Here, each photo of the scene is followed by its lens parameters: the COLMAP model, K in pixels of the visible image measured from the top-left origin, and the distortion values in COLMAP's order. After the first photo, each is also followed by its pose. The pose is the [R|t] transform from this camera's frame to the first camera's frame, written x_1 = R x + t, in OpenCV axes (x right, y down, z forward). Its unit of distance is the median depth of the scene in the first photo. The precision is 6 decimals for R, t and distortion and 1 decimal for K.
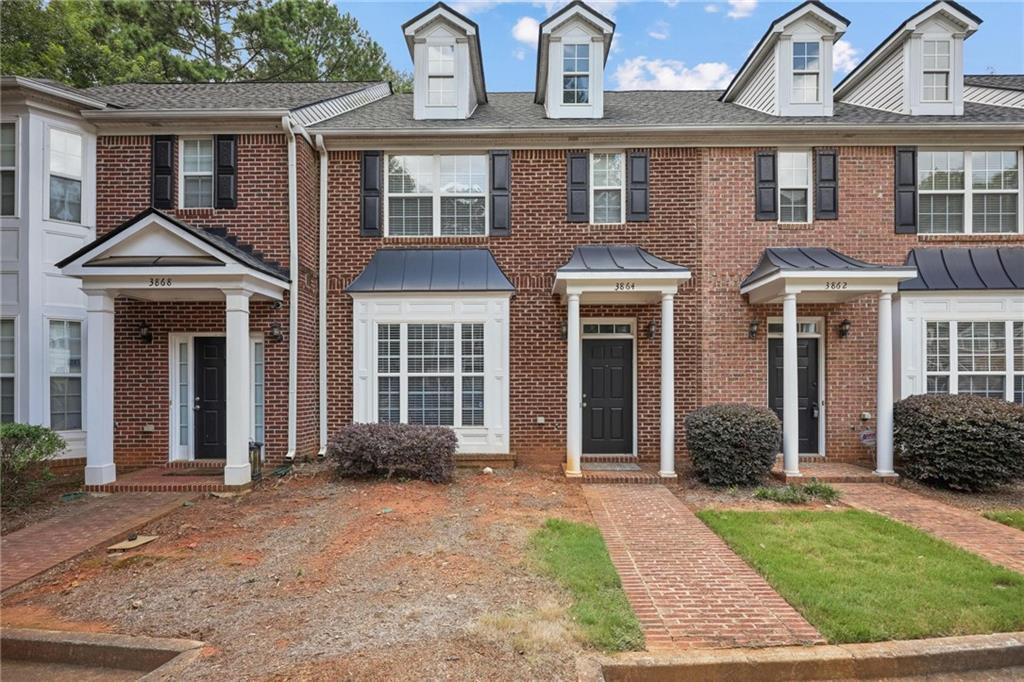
lens RADIAL K [[521.9, 0, 515.2], [0, 521.9, 372.2], [0, 0, 1]] dist [-0.001903, -0.000381]
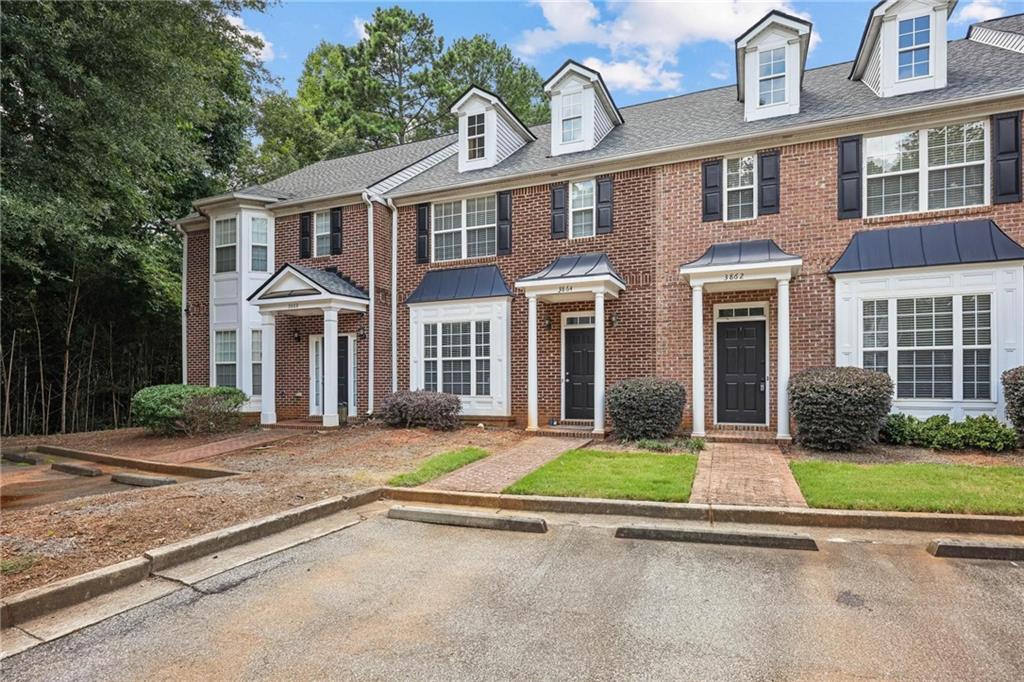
lens RADIAL K [[560.4, 0, 516.5], [0, 560.4, 362.8], [0, 0, 1]] dist [-0.002207, -0.000855]
pose [[0.918780, -0.013889, -0.394526, 0.580592], [0.010606, 0.999889, -0.010502, 0.033298], [0.394628, 0.005464, 0.918825, -0.319347]]
